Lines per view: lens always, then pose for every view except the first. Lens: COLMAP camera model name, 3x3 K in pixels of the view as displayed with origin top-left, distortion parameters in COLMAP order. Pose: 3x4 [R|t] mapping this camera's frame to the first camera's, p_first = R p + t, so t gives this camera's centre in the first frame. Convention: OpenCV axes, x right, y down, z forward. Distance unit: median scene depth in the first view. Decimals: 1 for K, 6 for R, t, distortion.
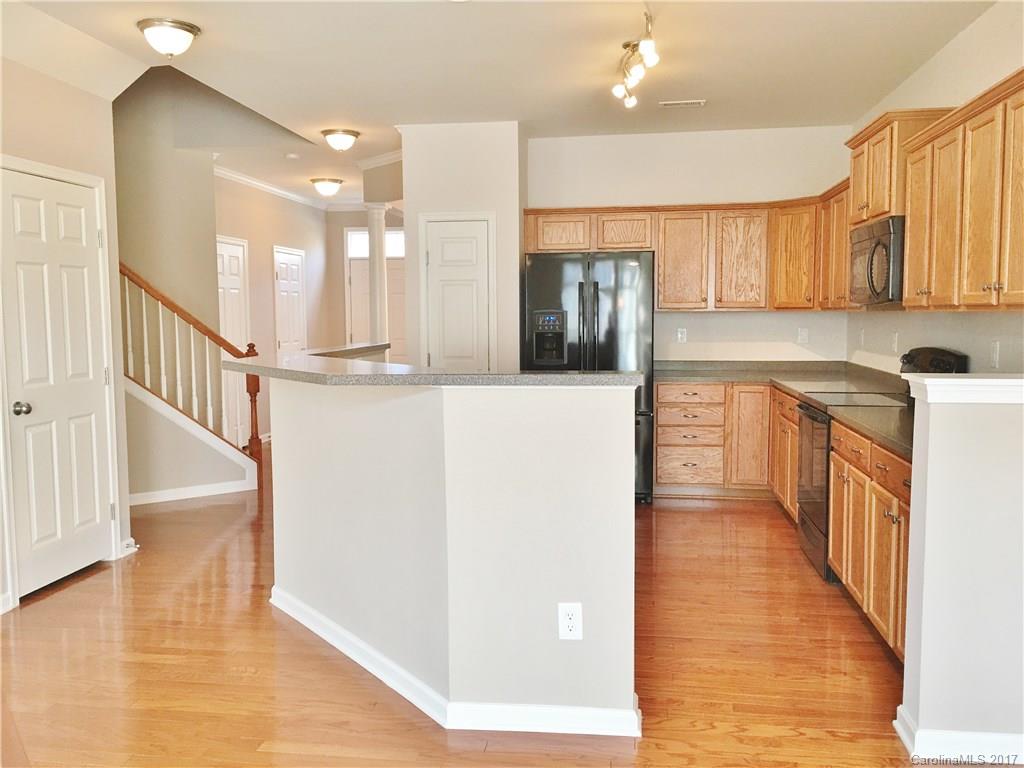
lens RADIAL K [[865.5, 0, 509.6], [0, 865.5, 384.1], [0, 0, 1]] dist [0.063395, -0.082550]
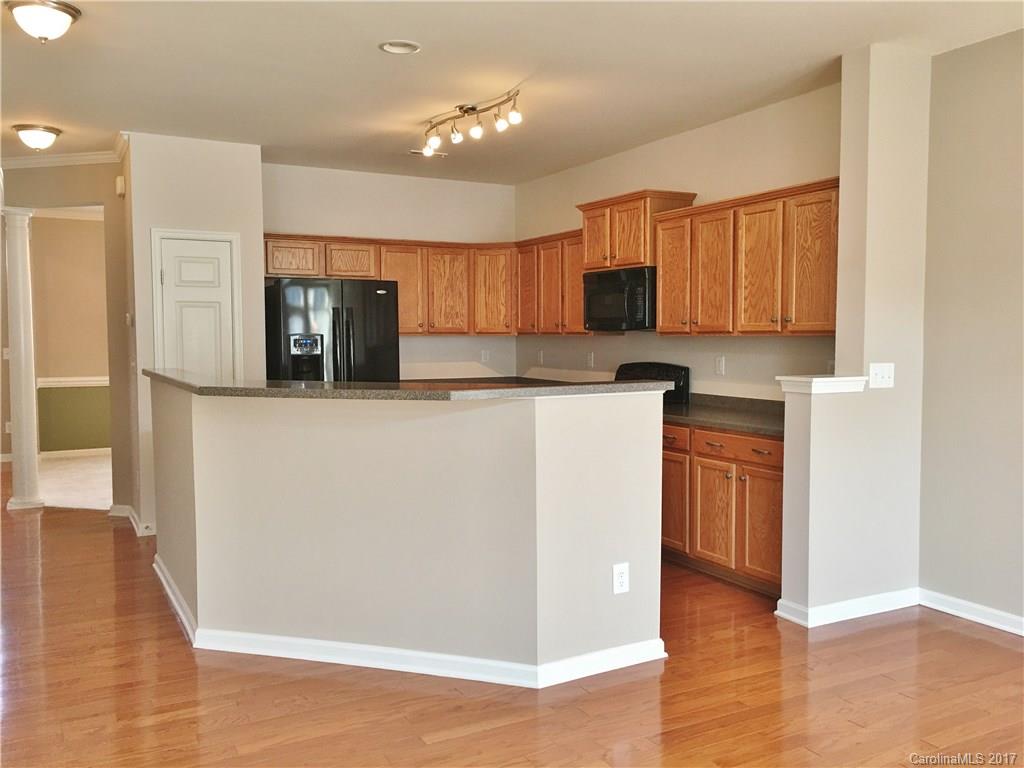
lens RADIAL K [[865.5, 0, 510.5], [0, 865.5, 385.8], [0, 0, 1]] dist [0.063395, -0.082550]
pose [[0.803840, -0.032282, 0.593969, -0.365017], [0.047905, 0.998796, -0.010547, -0.001063], [-0.592914, 0.036933, 0.804419, 0.029944]]
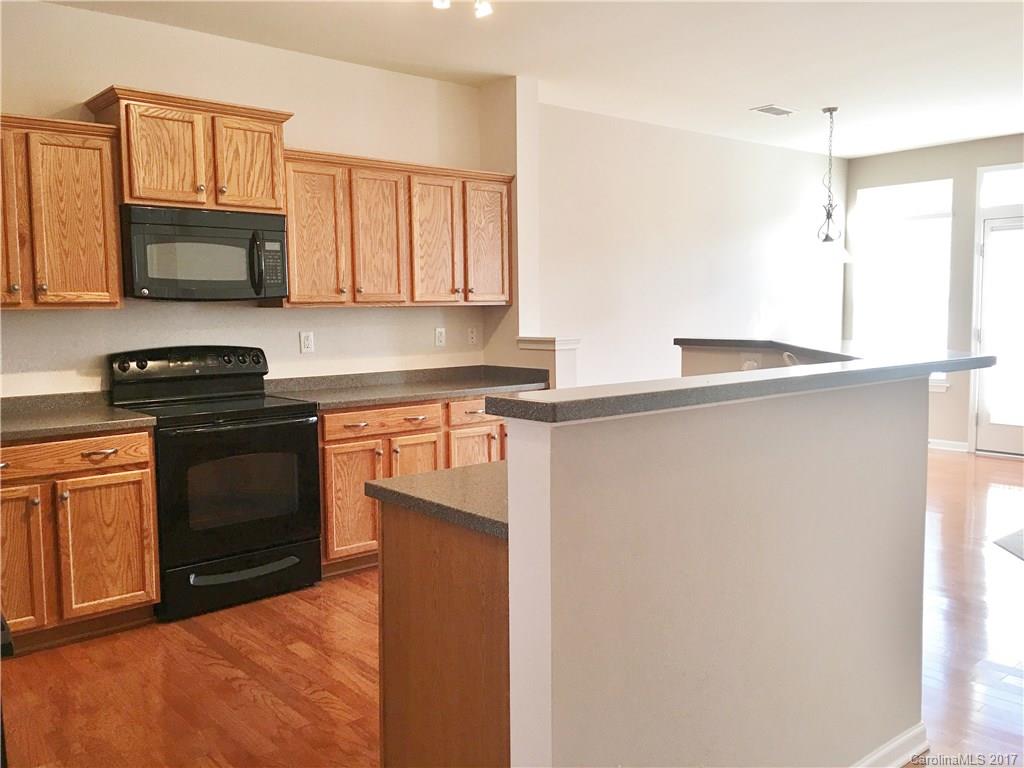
lens RADIAL K [[865.5, 0, 511.3], [0, 865.5, 385.0], [0, 0, 1]] dist [0.063395, -0.082550]
pose [[-0.757321, -0.039574, 0.651843, -0.299267], [0.073536, 0.986646, 0.145336, -0.082632], [-0.648889, 0.158000, -0.744297, 1.089221]]
